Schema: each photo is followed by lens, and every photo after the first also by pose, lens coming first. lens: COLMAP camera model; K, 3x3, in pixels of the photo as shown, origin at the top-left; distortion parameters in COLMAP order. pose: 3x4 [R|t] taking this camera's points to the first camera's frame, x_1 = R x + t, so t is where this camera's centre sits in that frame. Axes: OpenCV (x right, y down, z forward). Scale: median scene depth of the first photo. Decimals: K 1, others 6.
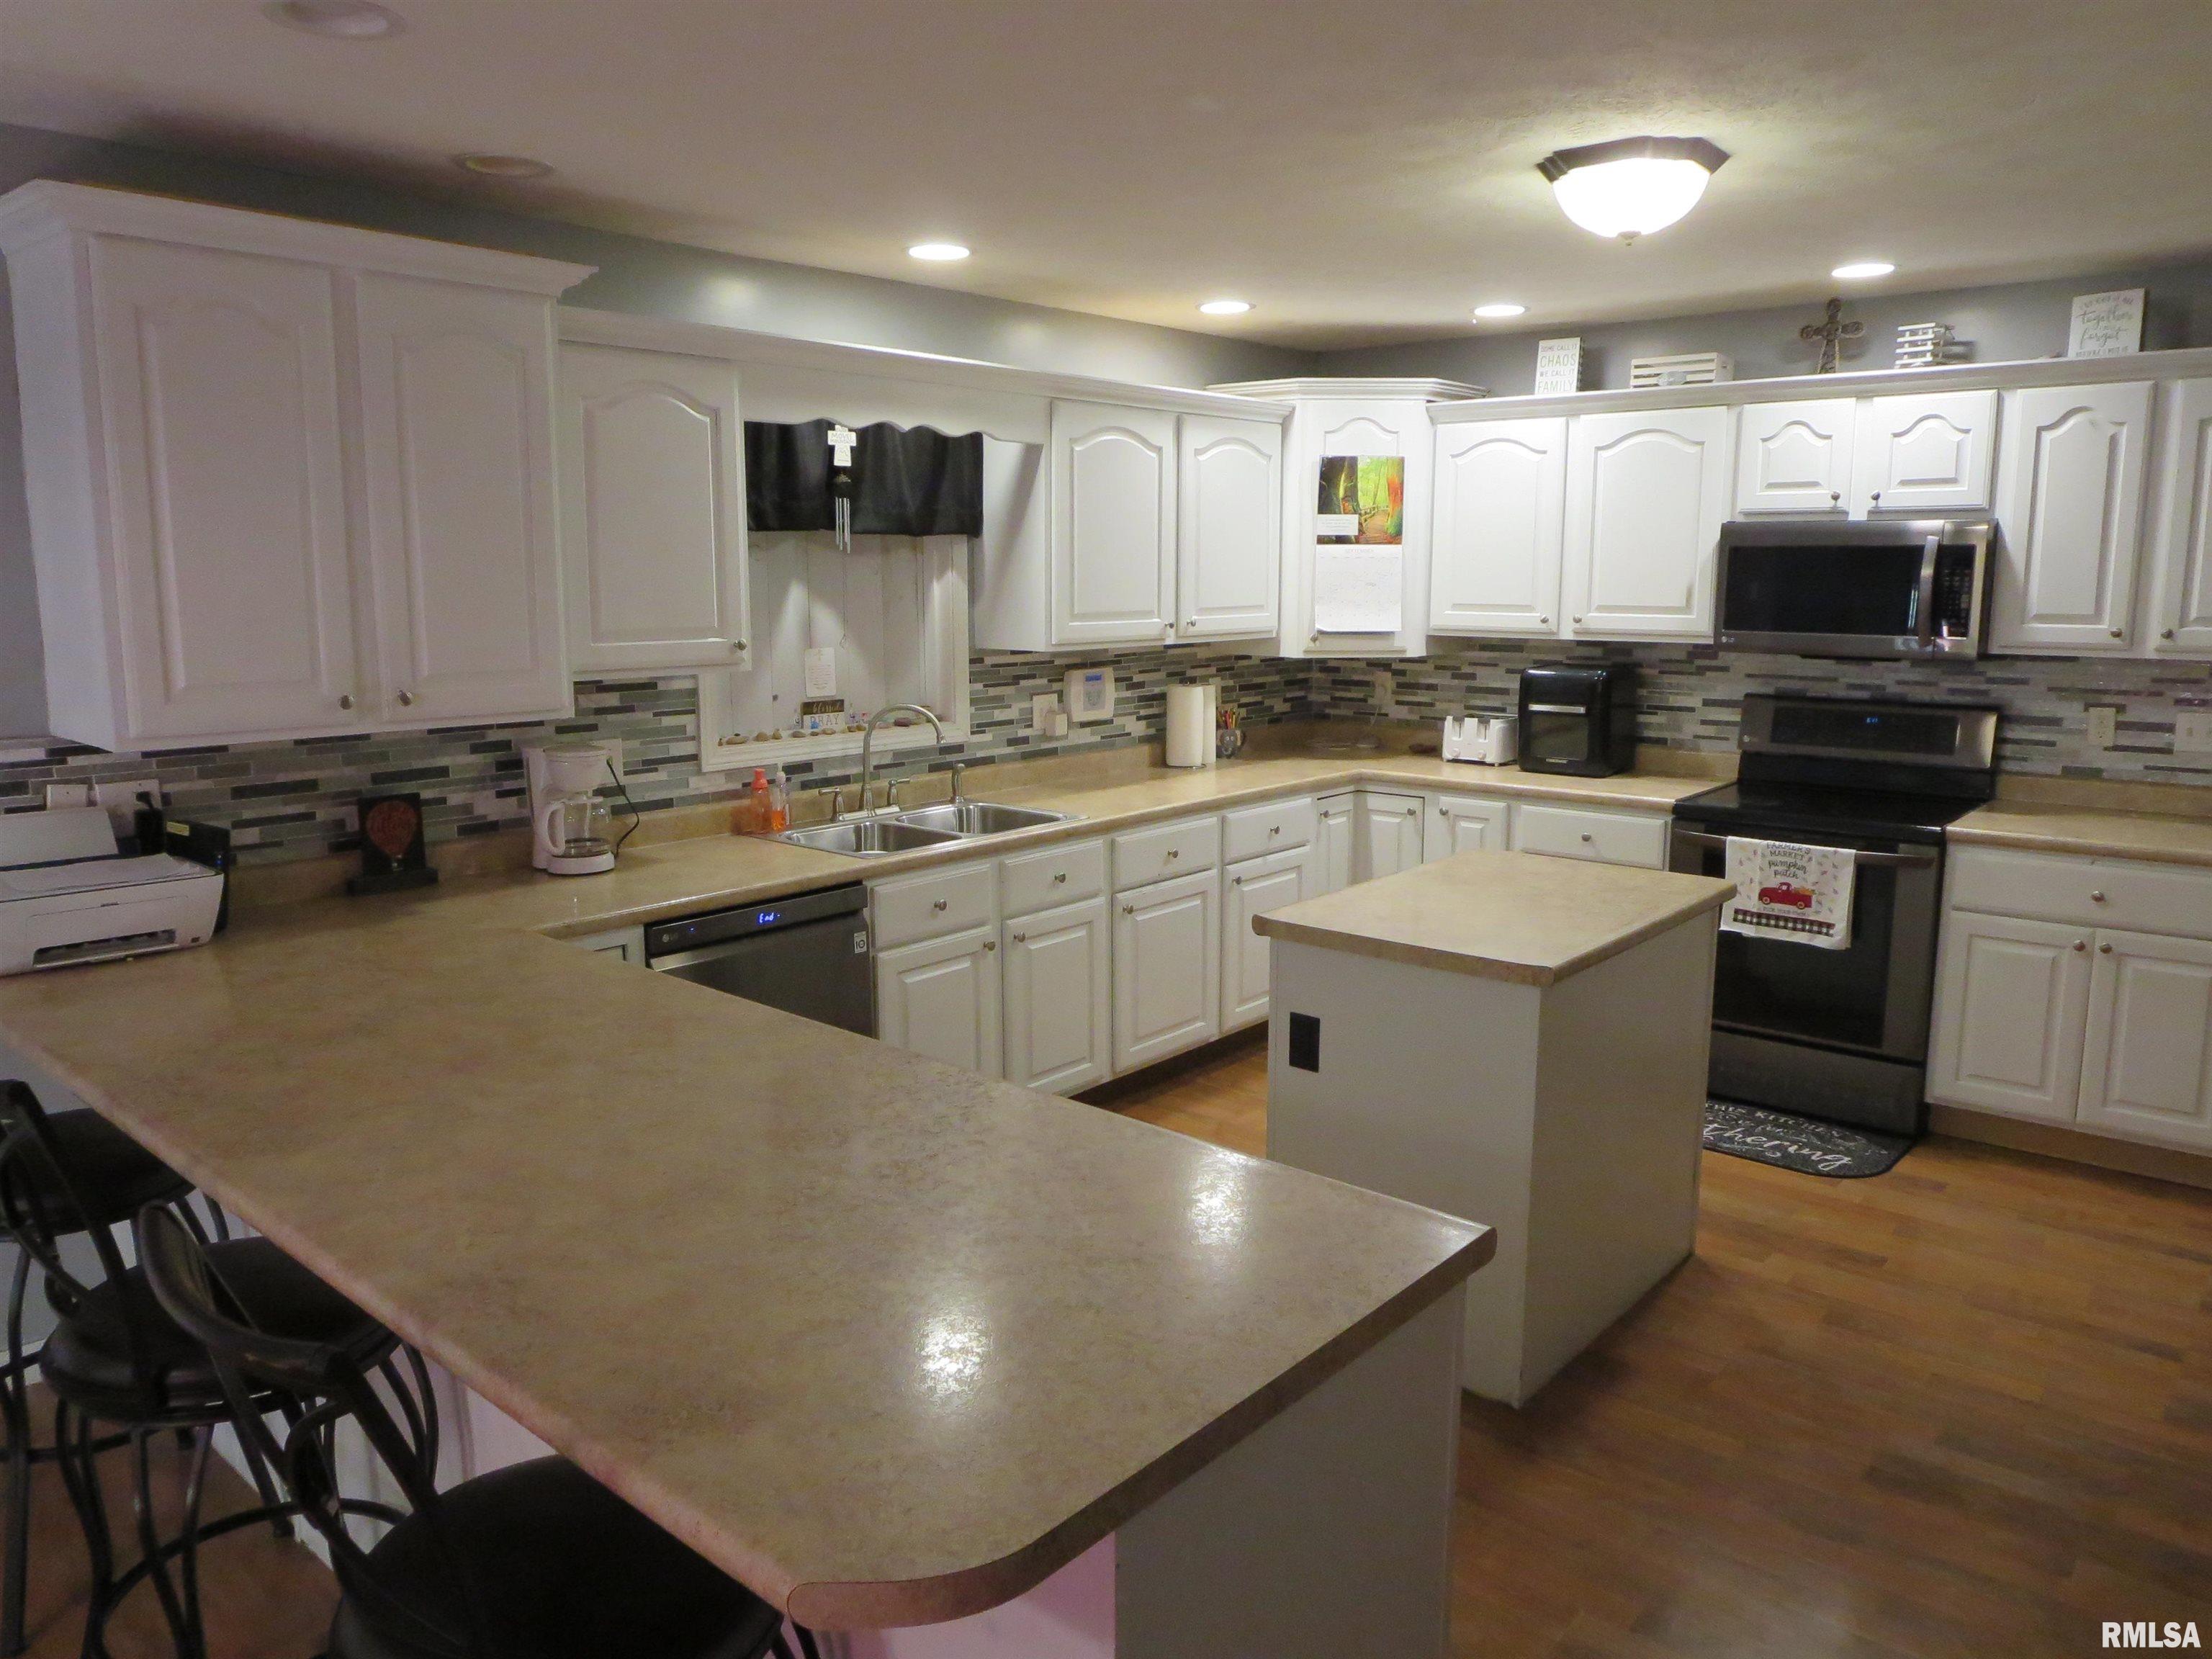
lens RADIAL K [[1551.7, 0, 1093.6], [0, 1551.7, 829.6], [0, 0, 1]] dist [-0.037961, -0.000312]
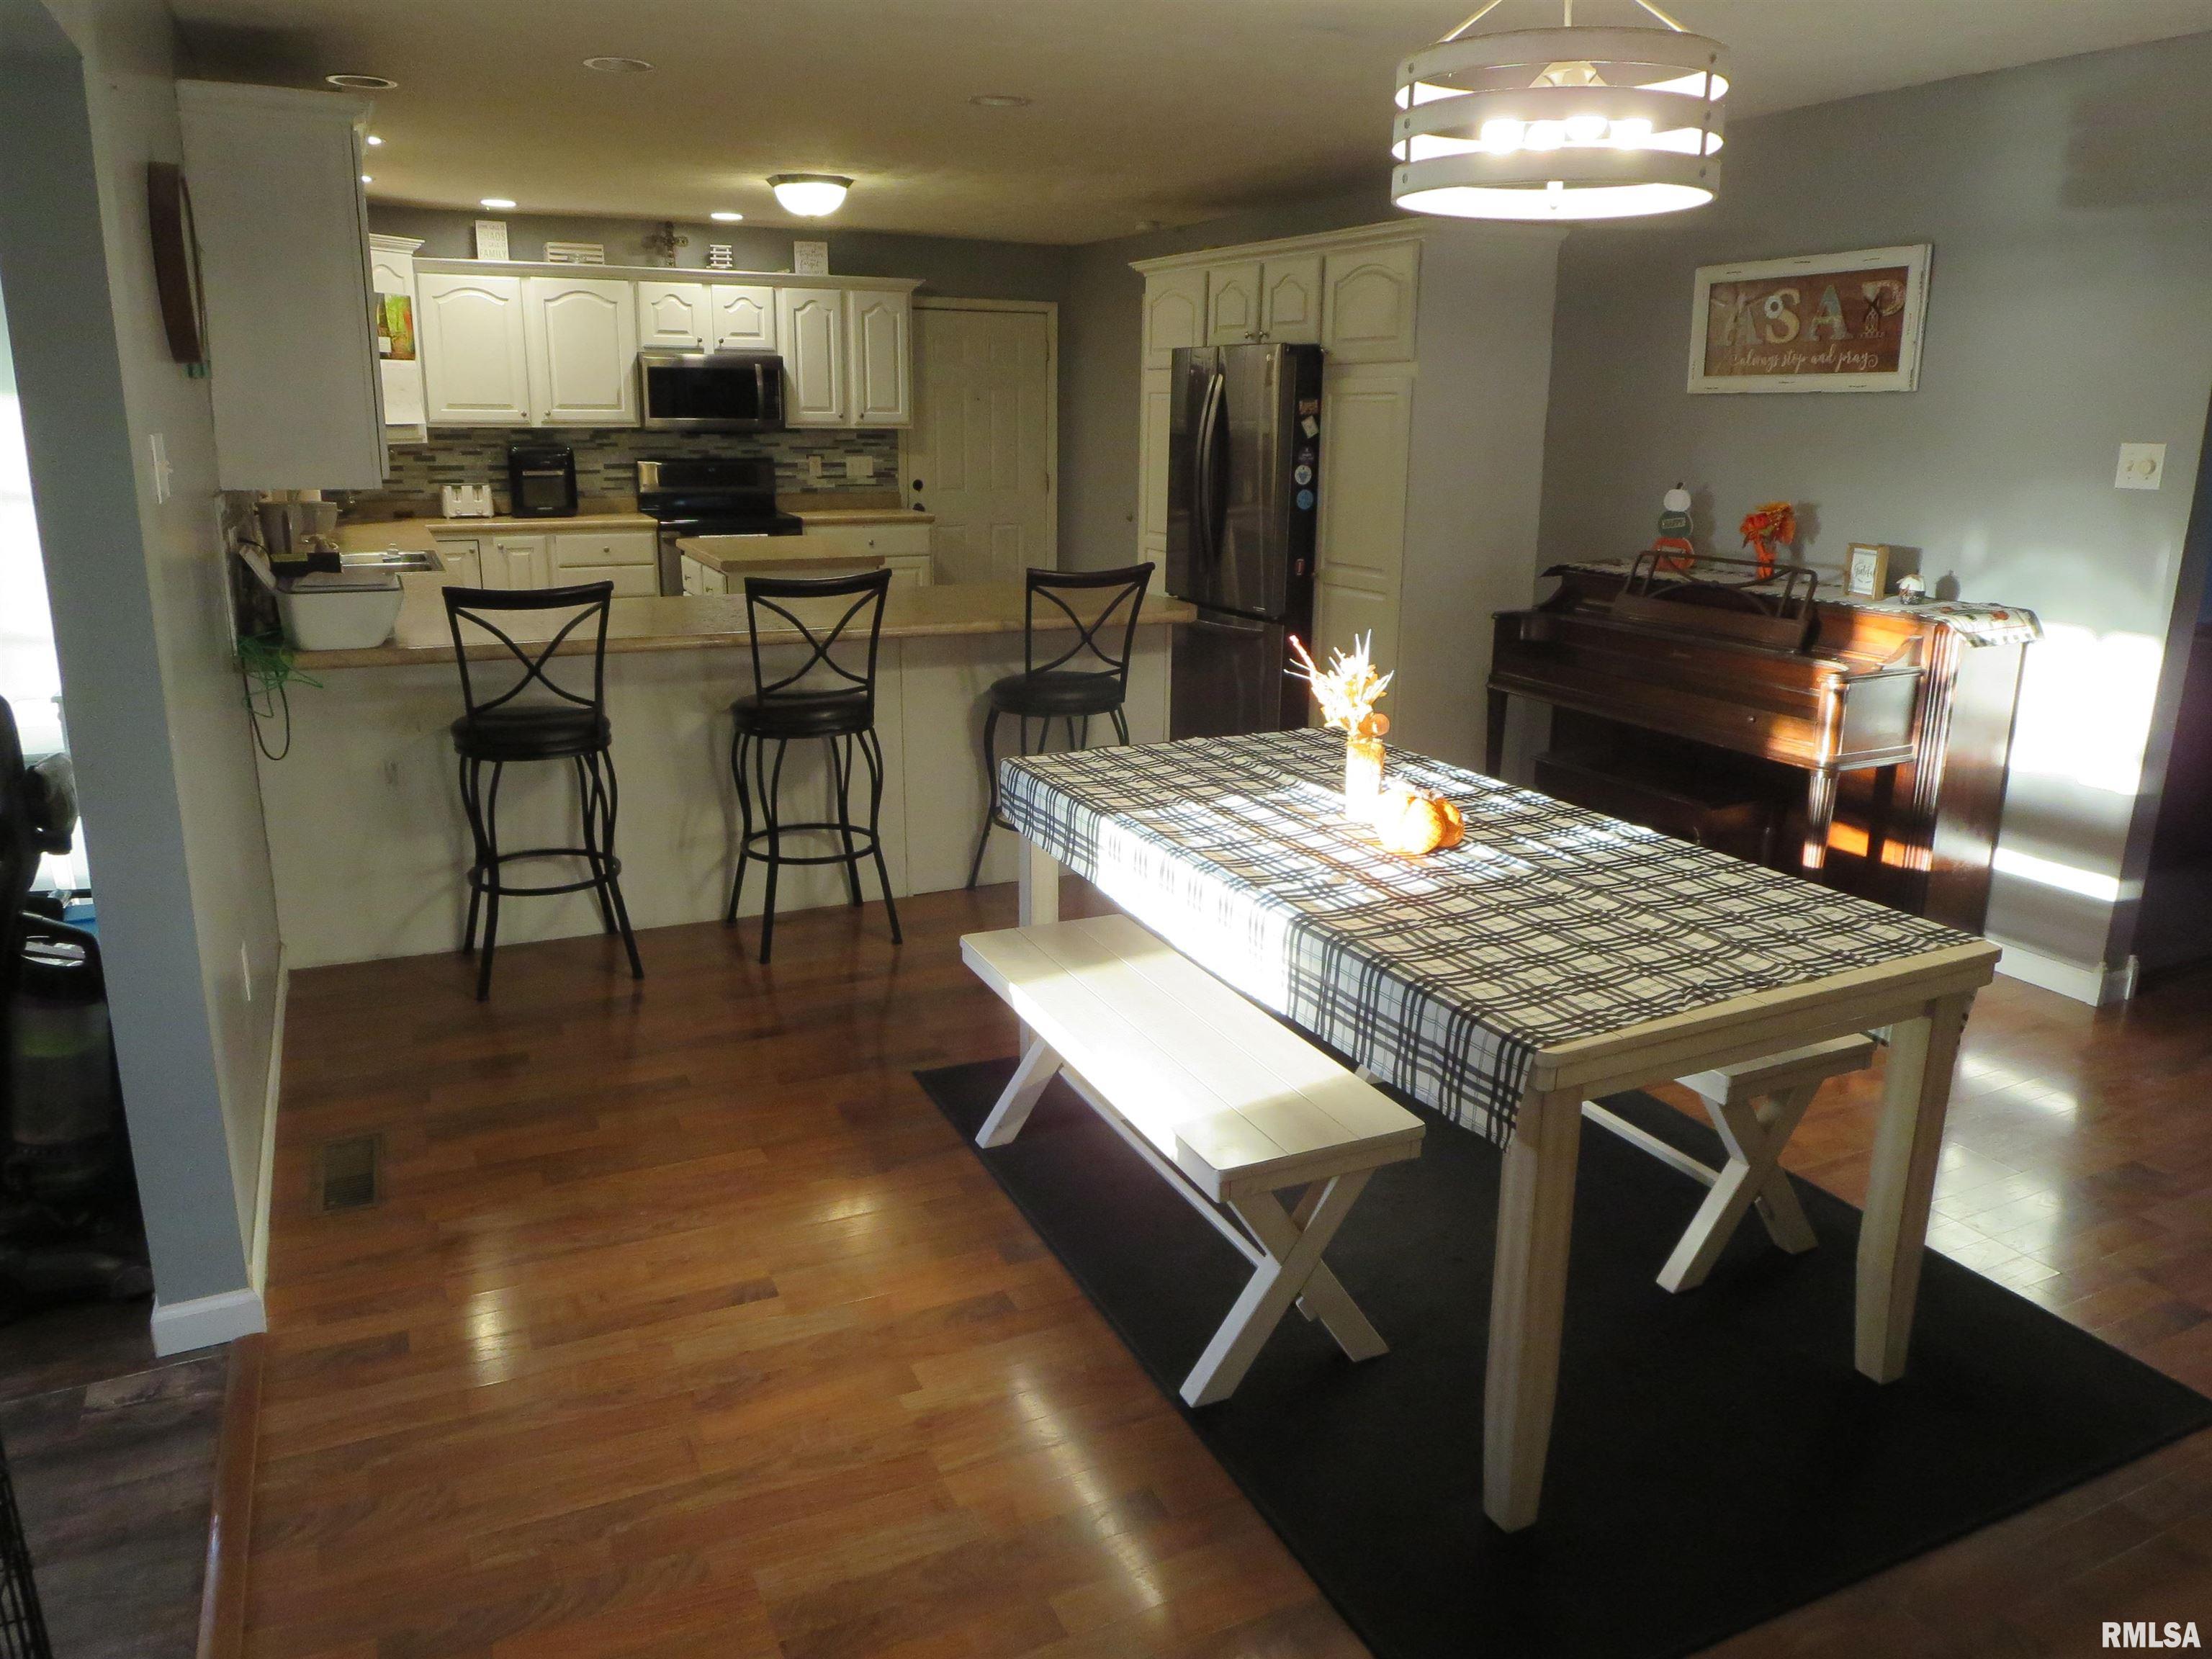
lens RADIAL K [[1551.7, 0, 1104.8], [0, 1551.7, 839.7], [0, 0, 1]] dist [-0.037961, -0.000312]
pose [[0.386519, -0.238941, 0.890792, -0.928415], [0.137067, 0.970013, 0.200717, 0.043421], [-0.912039, 0.044517, 0.407679, -0.112125]]
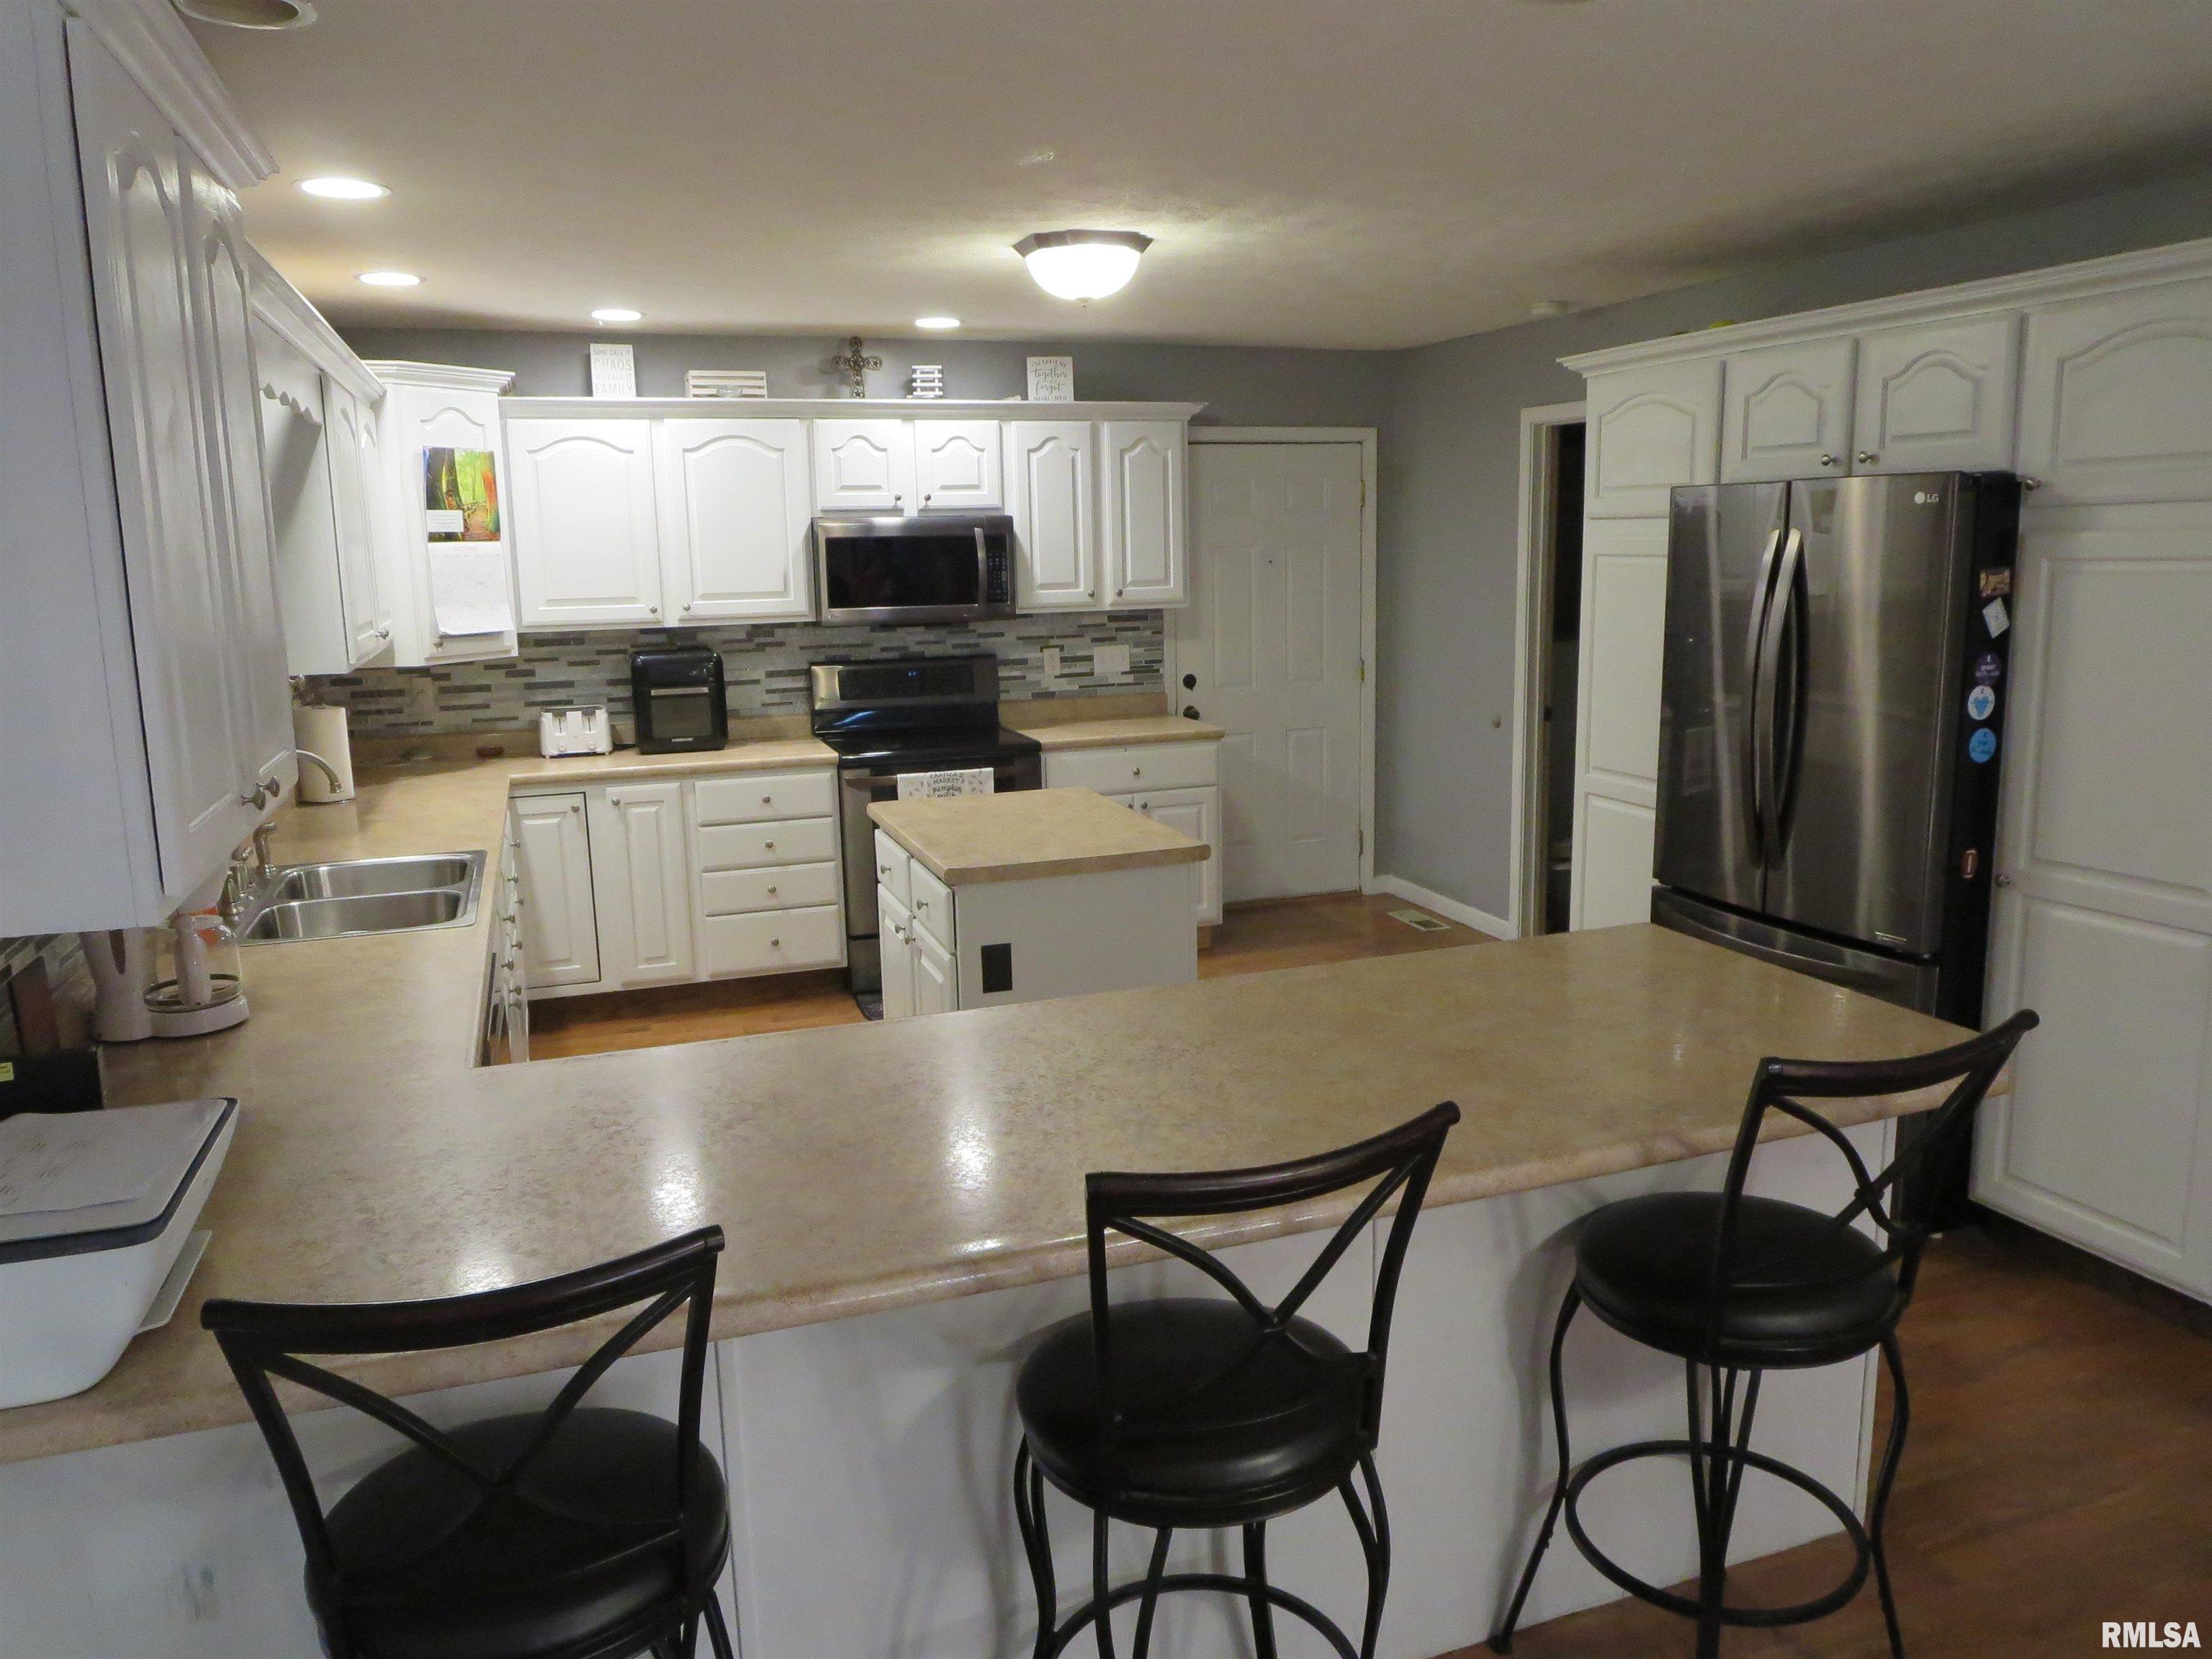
lens RADIAL K [[1551.7, 0, 1104.4], [0, 1551.7, 825.7], [0, 0, 1]] dist [-0.037961, -0.000312]
pose [[0.479789, -0.162976, 0.862115, -0.501438], [0.164500, 0.981881, 0.094069, -0.038864], [-0.861825, 0.096685, 0.497905, 0.217084]]
